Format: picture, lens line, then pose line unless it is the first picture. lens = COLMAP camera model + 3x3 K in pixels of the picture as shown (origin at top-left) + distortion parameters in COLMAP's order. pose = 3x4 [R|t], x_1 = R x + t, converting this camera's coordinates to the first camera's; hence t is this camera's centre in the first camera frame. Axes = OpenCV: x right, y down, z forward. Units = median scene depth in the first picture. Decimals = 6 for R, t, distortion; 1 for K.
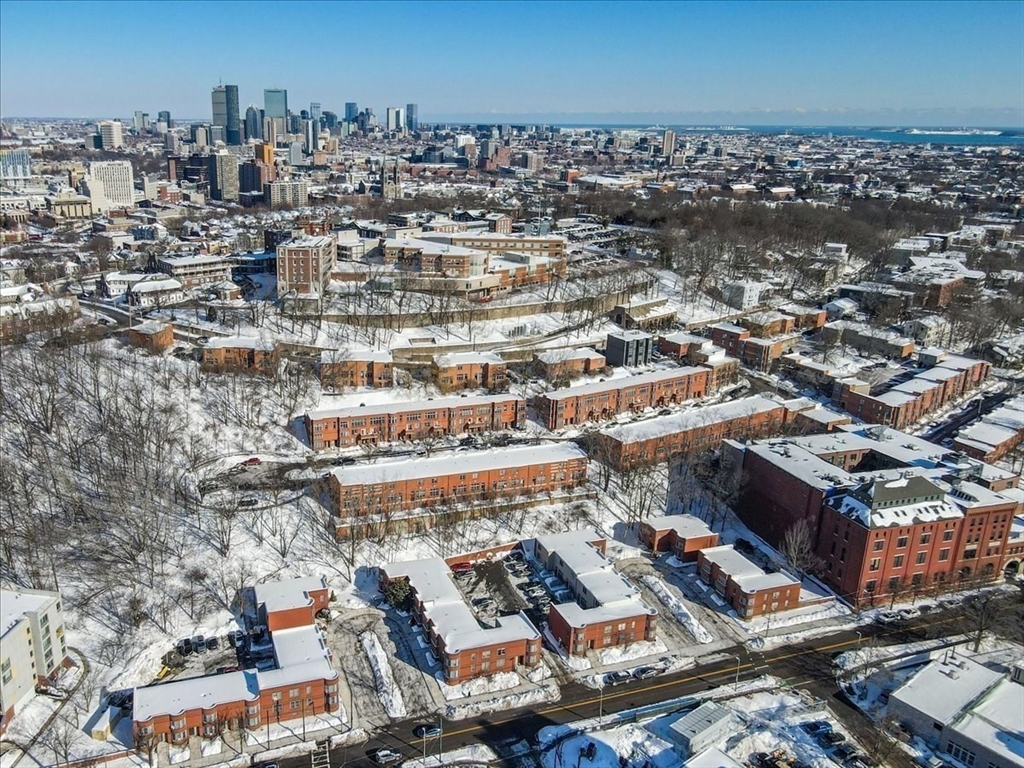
lens RADIAL K [[771.1, 0, 398.9], [0, 771.1, 375.4], [0, 0, 1]] dist [-0.001175, 0.034497]
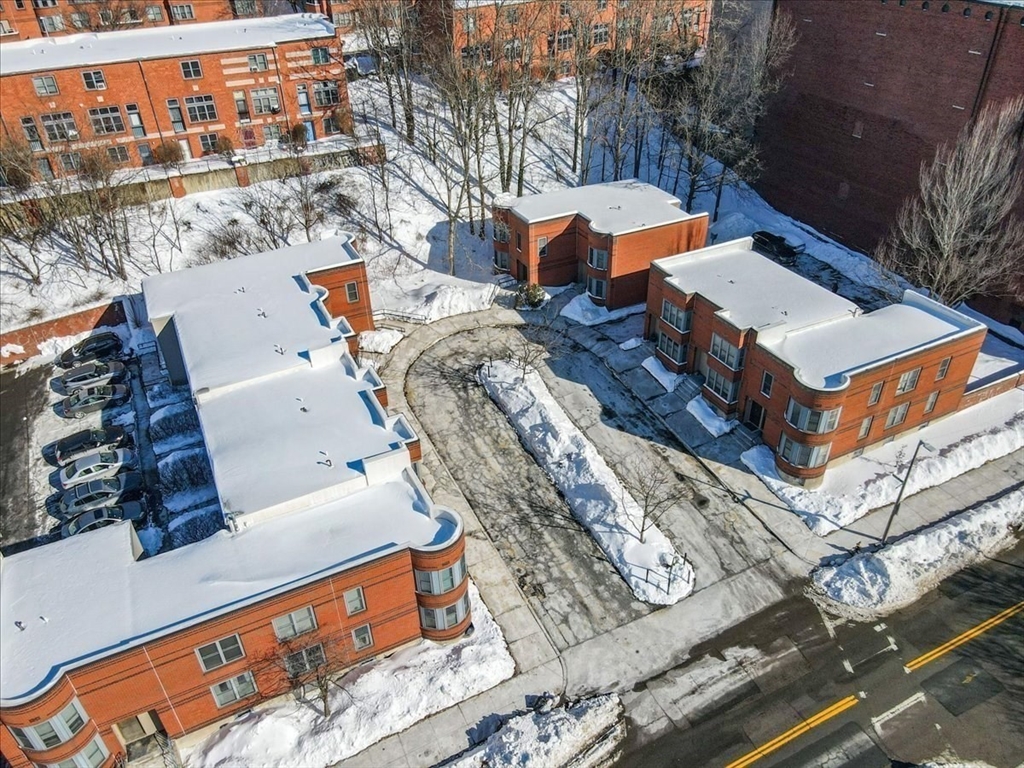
lens RADIAL K [[771.1, 0, 505.6], [0, 771.1, 394.6], [0, 0, 1]] dist [-0.001175, 0.034497]
pose [[0.983794, -0.120522, 0.132752, 0.282513], [0.075475, 0.949960, 0.303118, 0.177441], [-0.162642, -0.288186, 0.943661, 0.699074]]
